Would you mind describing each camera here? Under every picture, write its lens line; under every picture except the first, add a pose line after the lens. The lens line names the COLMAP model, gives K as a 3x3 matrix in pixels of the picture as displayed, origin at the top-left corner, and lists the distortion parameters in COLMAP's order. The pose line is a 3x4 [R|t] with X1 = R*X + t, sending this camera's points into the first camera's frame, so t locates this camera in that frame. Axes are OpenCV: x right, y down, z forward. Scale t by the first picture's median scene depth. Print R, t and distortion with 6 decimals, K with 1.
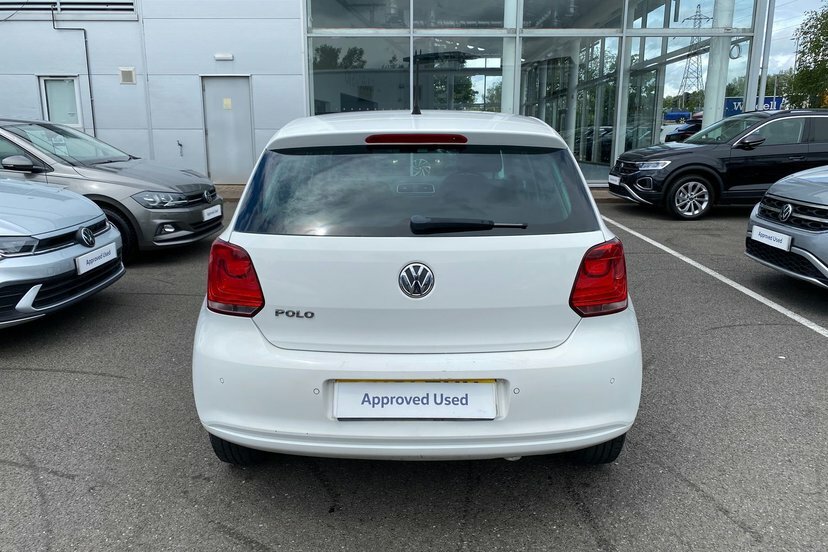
lens RADIAL K [[614.5, 0, 424.2], [0, 614.5, 272.8], [0, 0, 1]] dist [0.008428, -0.001432]
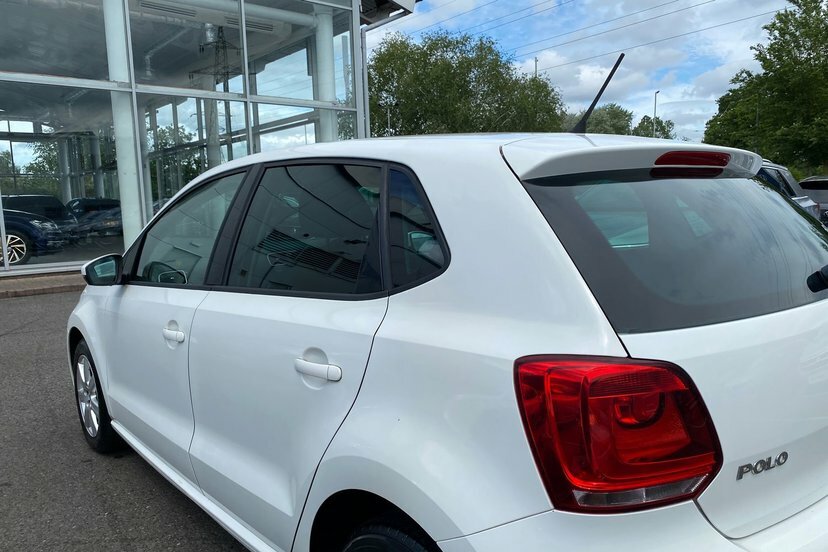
lens RADIAL K [[623.5, 0, 427.2], [0, 623.5, 276.1], [0, 0, 1]] dist [0.012554, -0.005387]
pose [[0.767713, -0.098691, 0.633148, -0.142466], [0.167733, 0.984568, -0.049915, -0.021923], [-0.618451, 0.144520, 0.772420, 0.136100]]
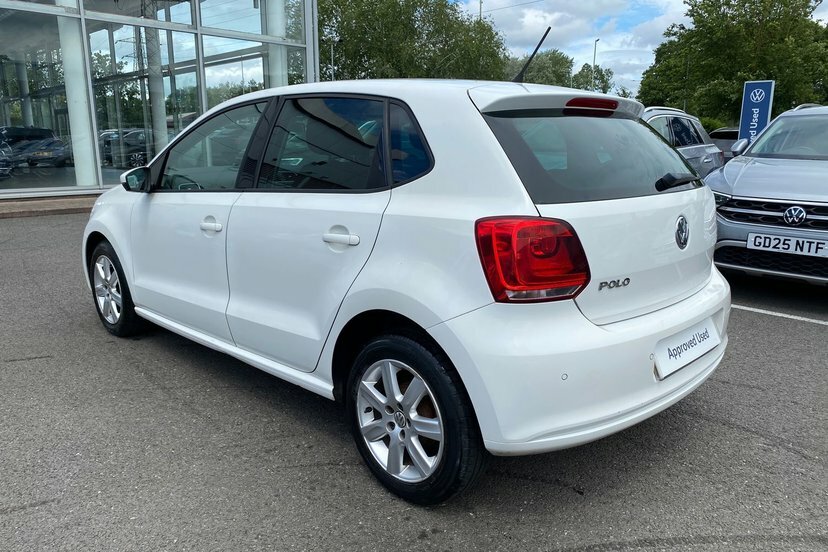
lens RADIAL K [[614.5, 0, 424.2], [0, 614.5, 272.8], [0, 0, 1]] dist [0.008428, -0.001432]
pose [[0.709318, -0.146021, 0.689599, -0.196458], [0.152328, 0.986945, 0.052300, -0.007974], [-0.688233, 0.067947, 0.722301, 0.096761]]
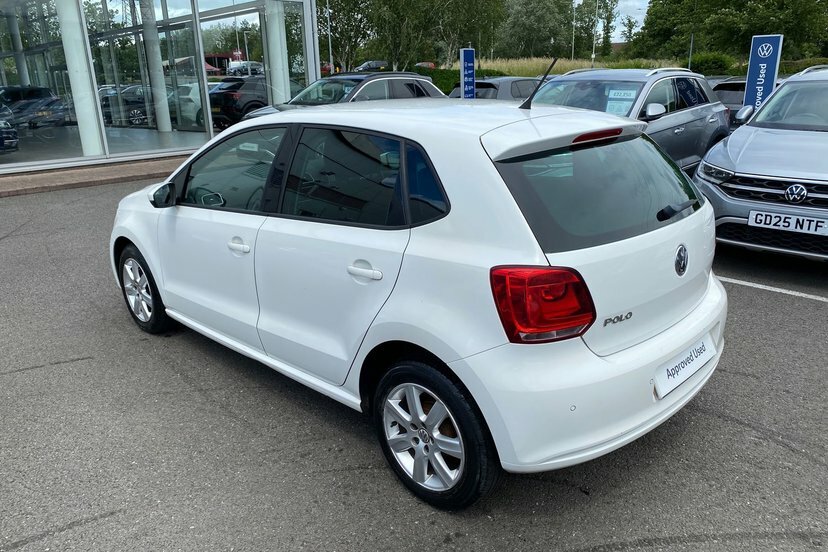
lens RADIAL K [[612.0, 0, 418.8], [0, 612.0, 275.1], [0, 0, 1]] dist [0.009144, -0.001012]
pose [[0.714624, -0.226600, 0.661789, -0.205529], [0.178767, 0.973822, 0.140403, -0.038397], [-0.676280, 0.017971, 0.736425, 0.087202]]
